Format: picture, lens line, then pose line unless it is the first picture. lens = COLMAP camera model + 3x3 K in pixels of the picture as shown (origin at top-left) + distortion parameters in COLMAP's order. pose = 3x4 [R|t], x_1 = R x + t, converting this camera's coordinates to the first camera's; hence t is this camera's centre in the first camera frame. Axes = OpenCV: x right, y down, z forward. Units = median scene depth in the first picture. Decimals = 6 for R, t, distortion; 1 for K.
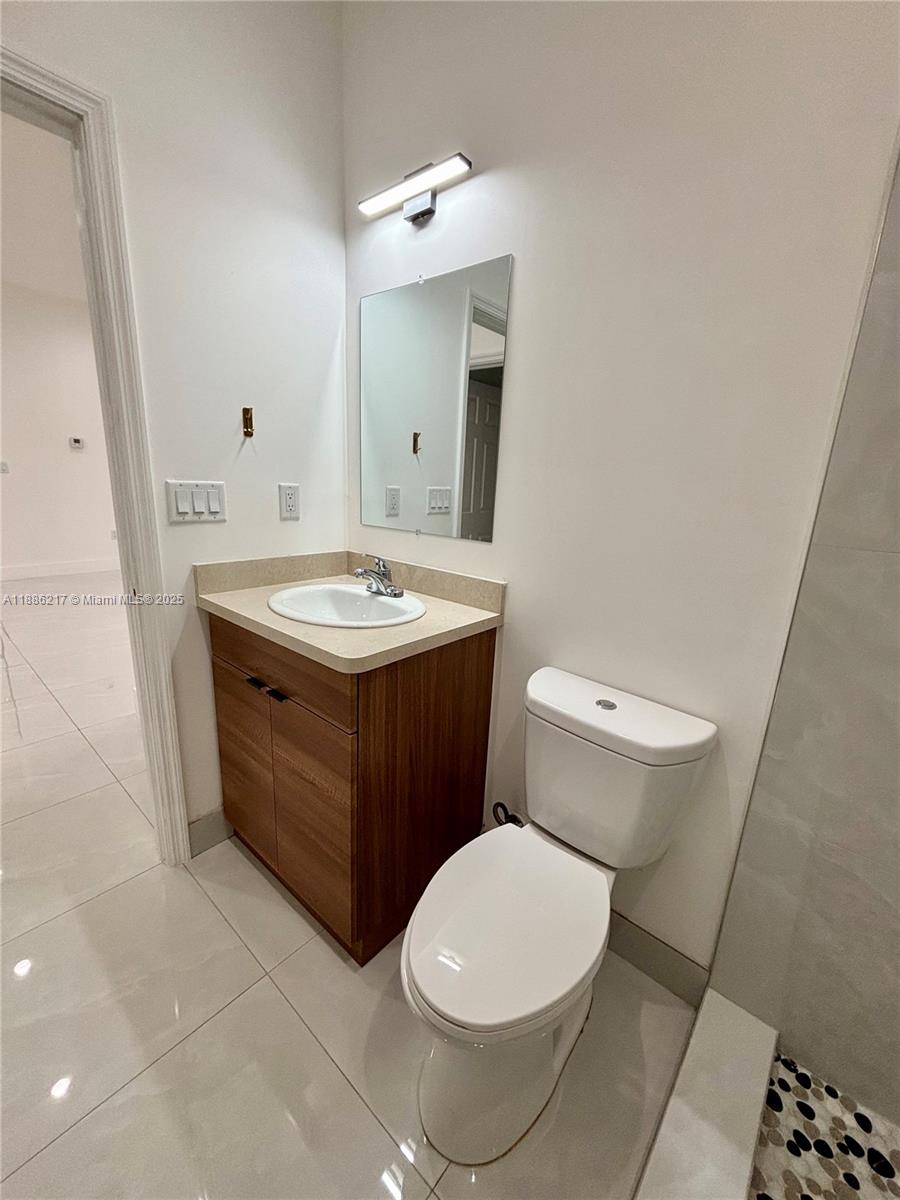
lens RADIAL K [[479.8, 0, 453.2], [0, 479.8, 599.8], [0, 0, 1]] dist [0.001684, -0.003003]
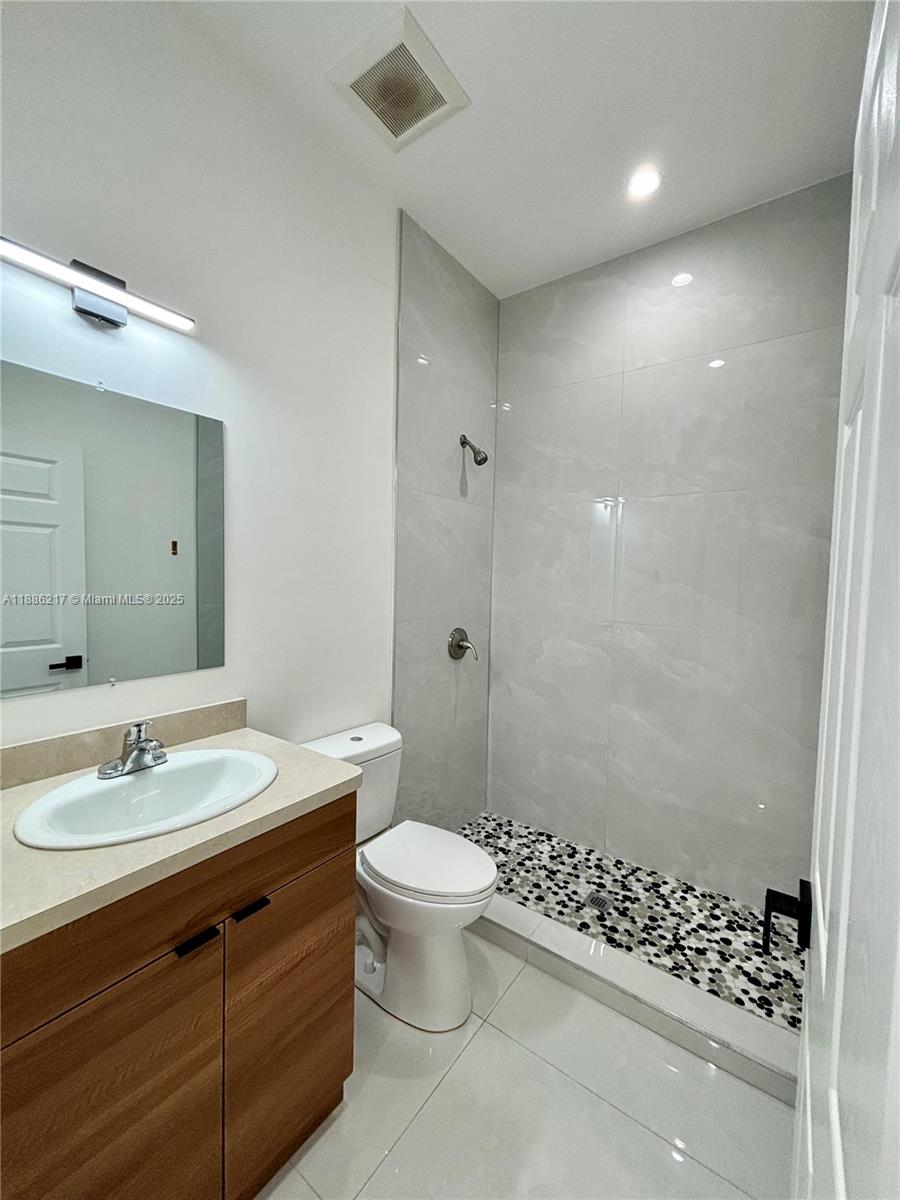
lens RADIAL K [[479.8, 0, 453.2], [0, 479.8, 599.8], [0, 0, 1]] dist [0.001684, -0.003003]
pose [[-0.073794, -0.097793, 0.992467, -0.995152], [0.221384, 0.968743, 0.111916, -0.269513], [-0.972391, 0.227976, -0.049838, 0.542324]]
